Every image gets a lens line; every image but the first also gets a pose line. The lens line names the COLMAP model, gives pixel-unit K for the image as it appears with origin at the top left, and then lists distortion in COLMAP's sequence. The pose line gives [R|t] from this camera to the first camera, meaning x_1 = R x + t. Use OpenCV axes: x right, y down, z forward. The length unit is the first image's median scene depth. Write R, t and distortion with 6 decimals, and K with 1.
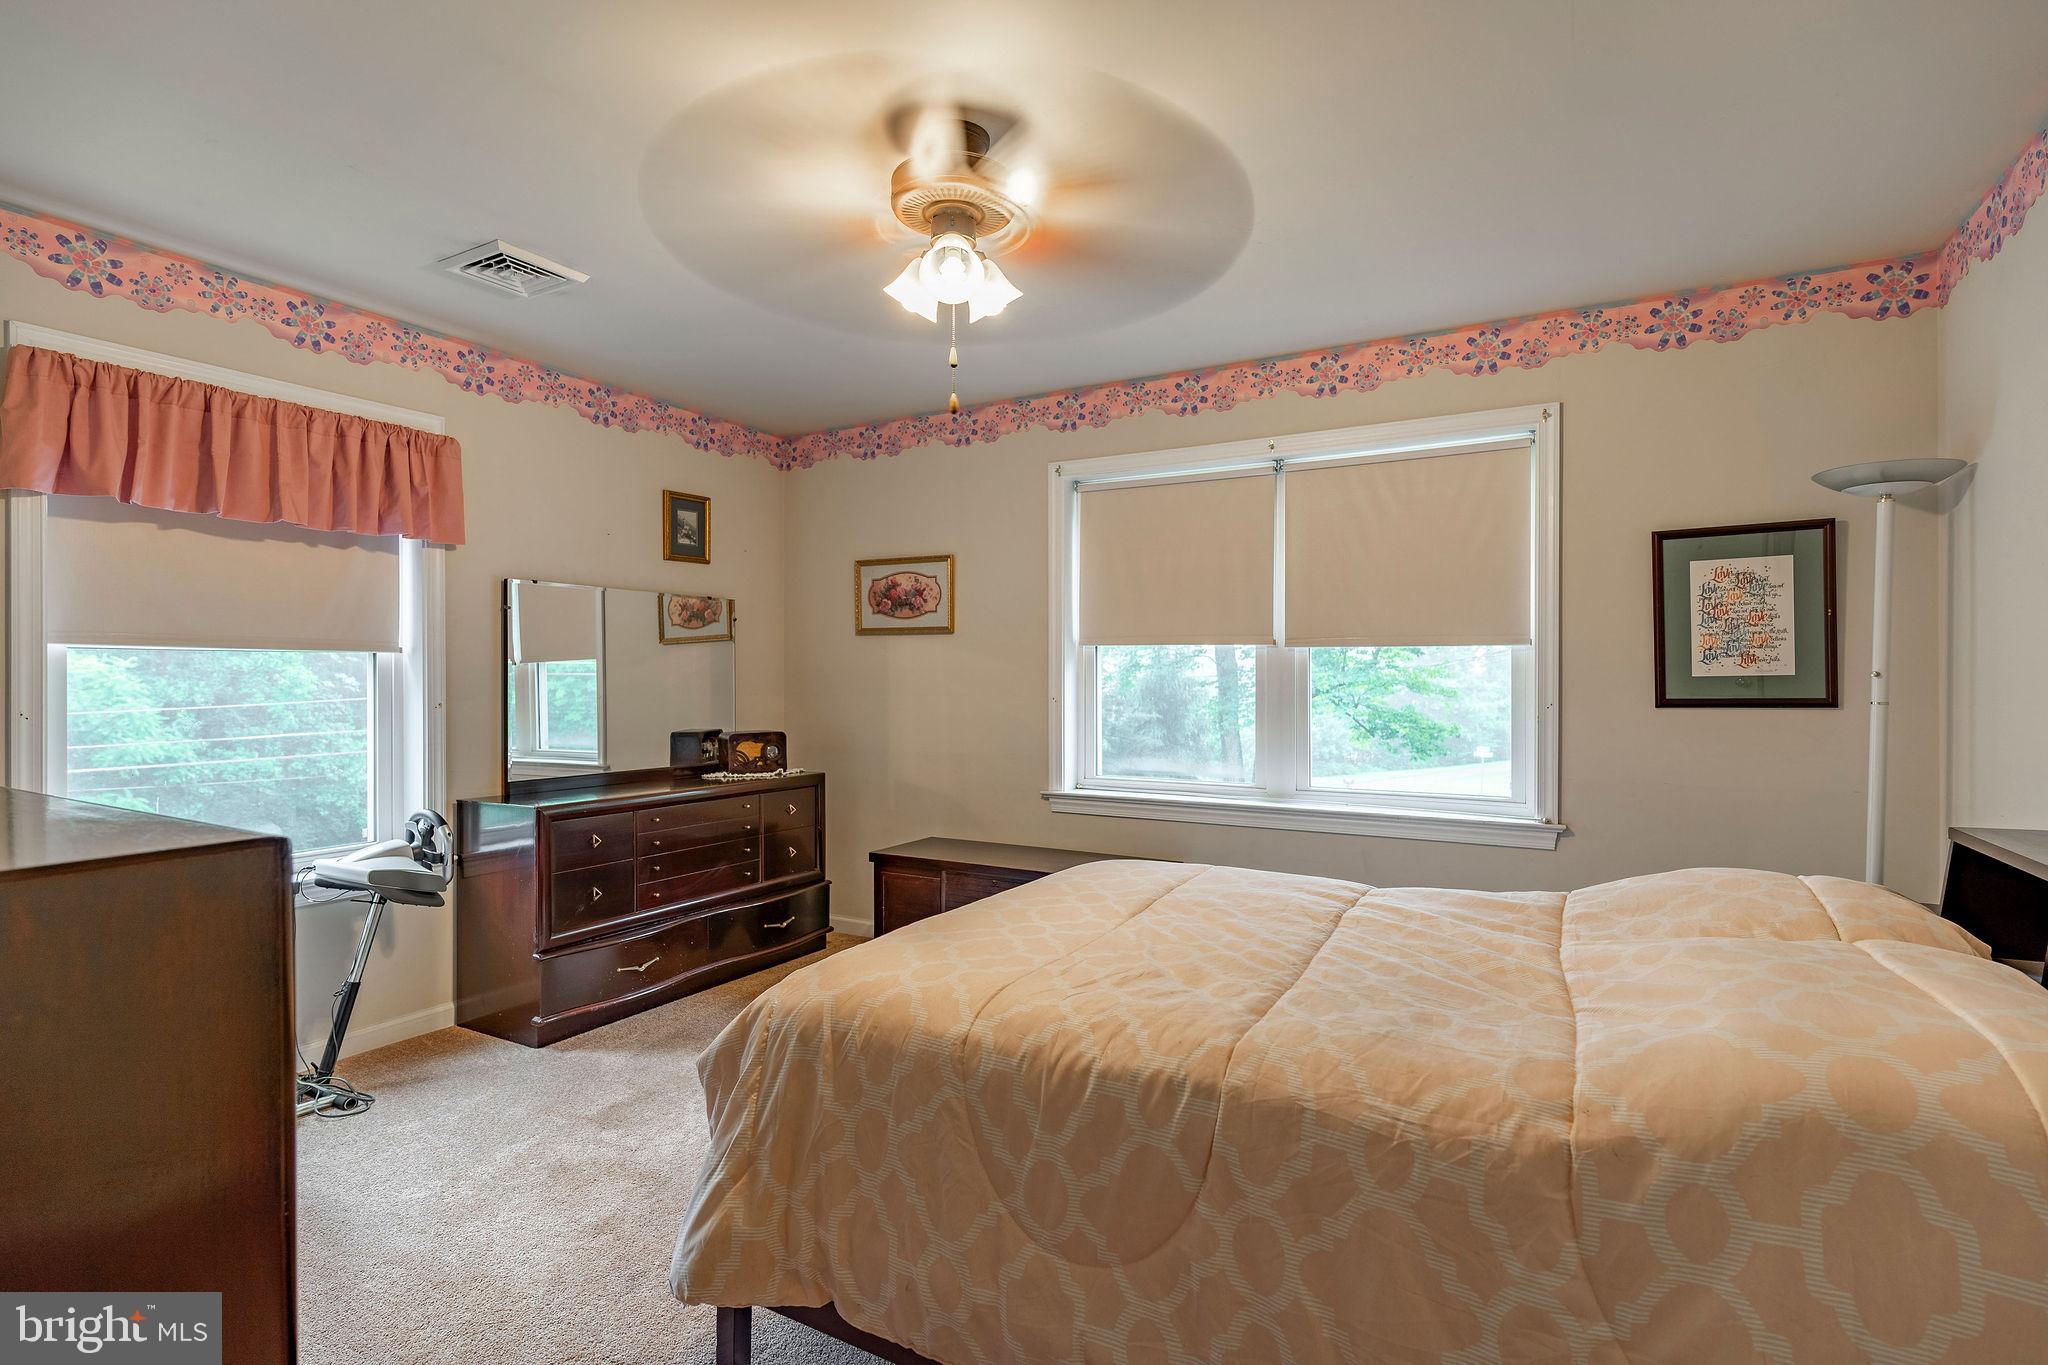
lens RADIAL K [[1000.9, 0, 1024.0], [0, 1000.9, 682.5], [0, 0, 1]] dist [-0.001528, -0.000263]
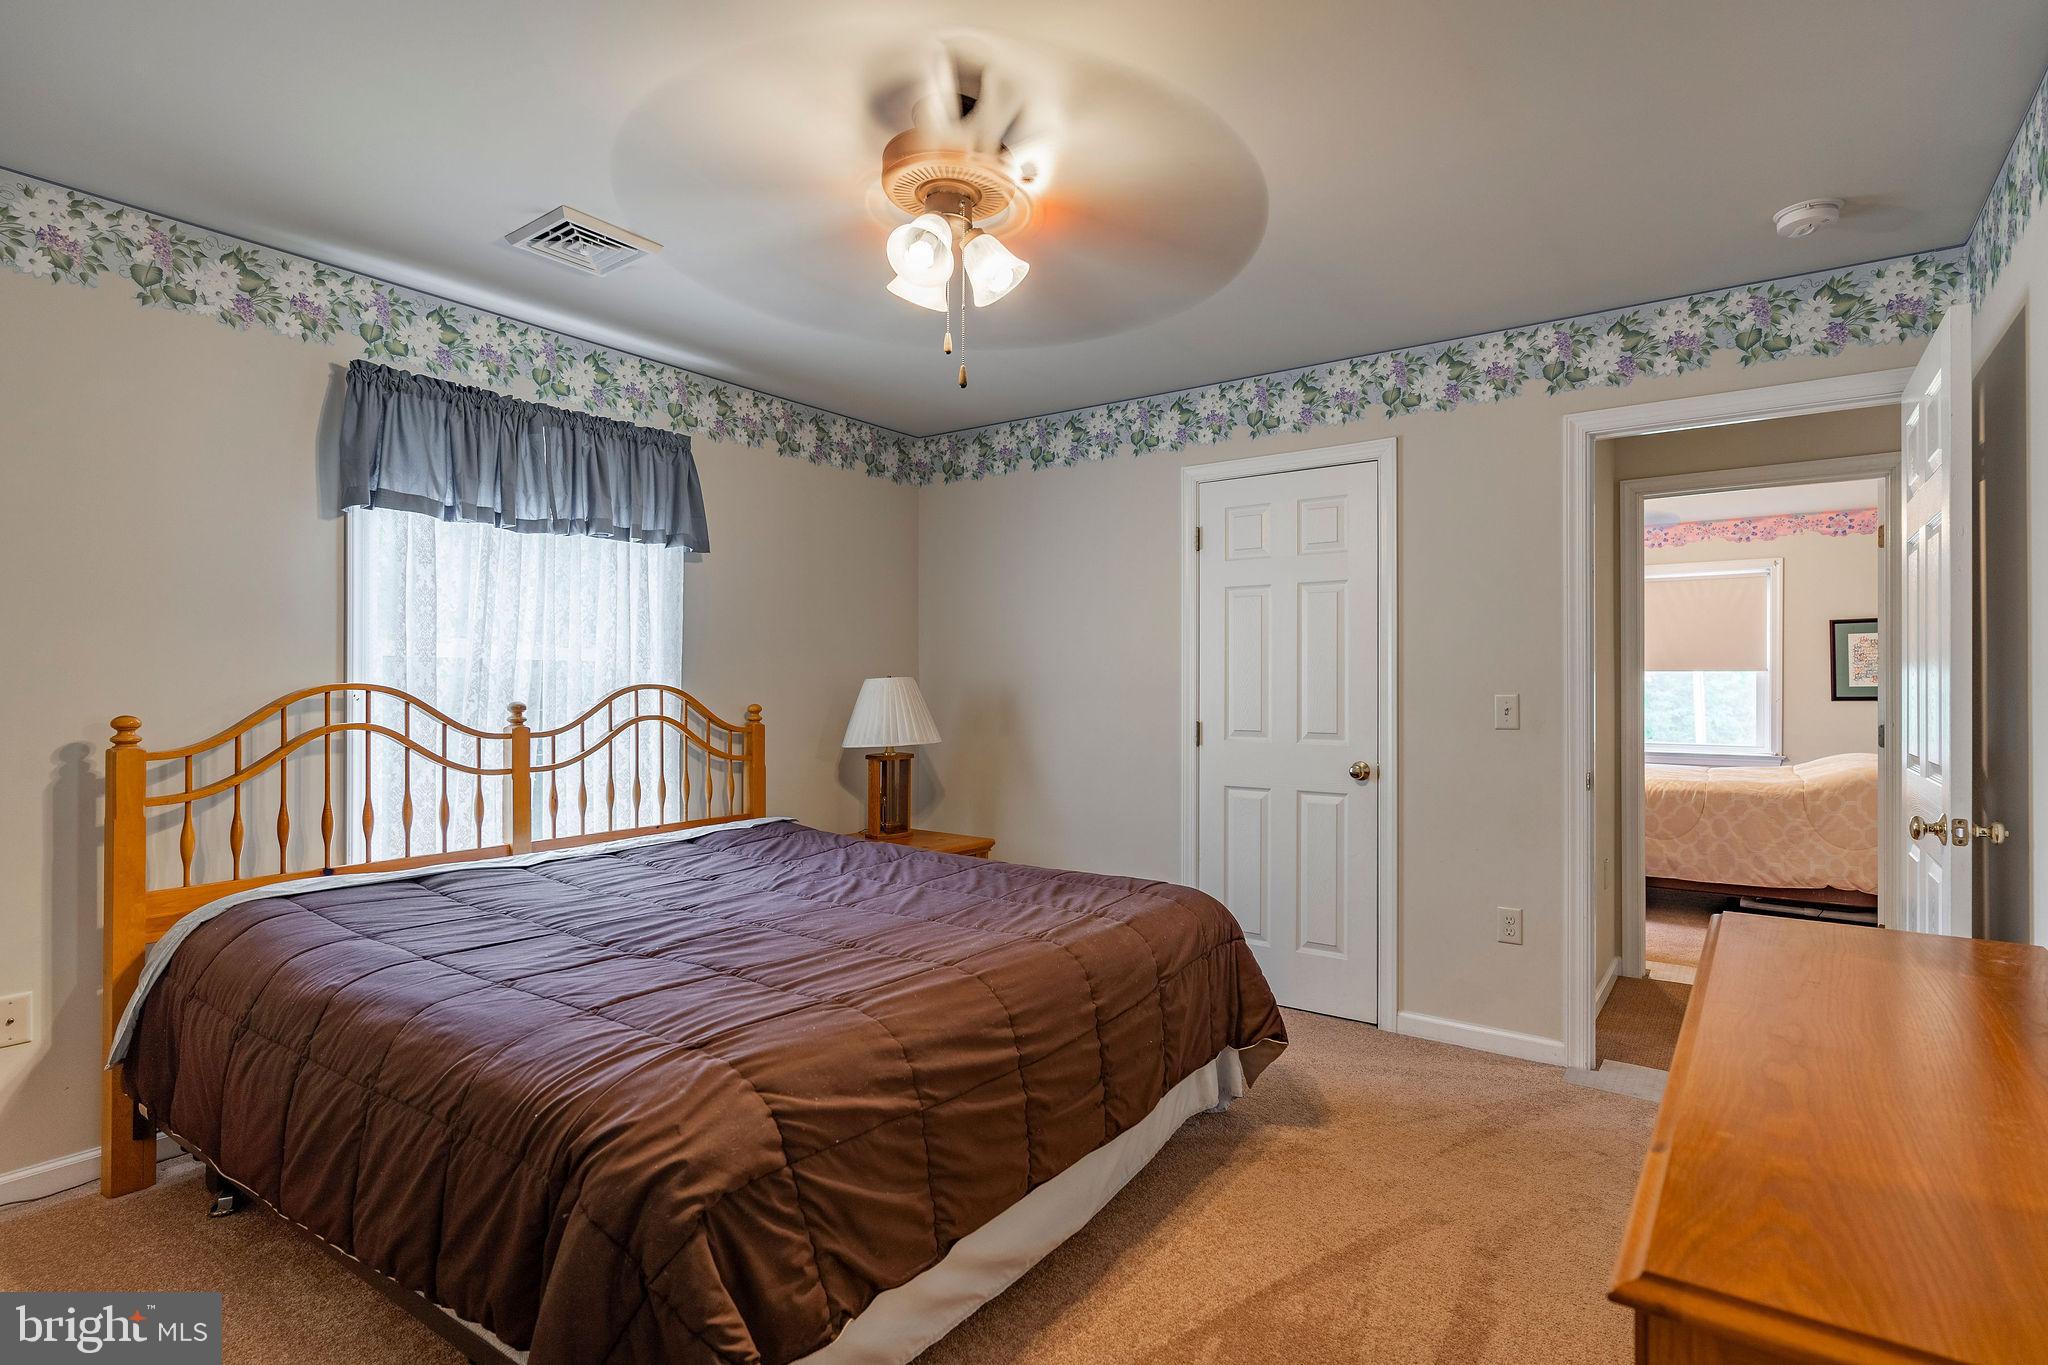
lens RADIAL K [[1032.8, 0, 1024.0], [0, 1032.8, 682.5], [0, 0, 1]] dist [0.001883, 0.000560]
pose [[0.993768, 0.002536, -0.111435, -0.881555], [-0.003316, 0.999971, -0.006816, 0.006268], [0.111414, 0.007143, 0.993748, -1.461788]]
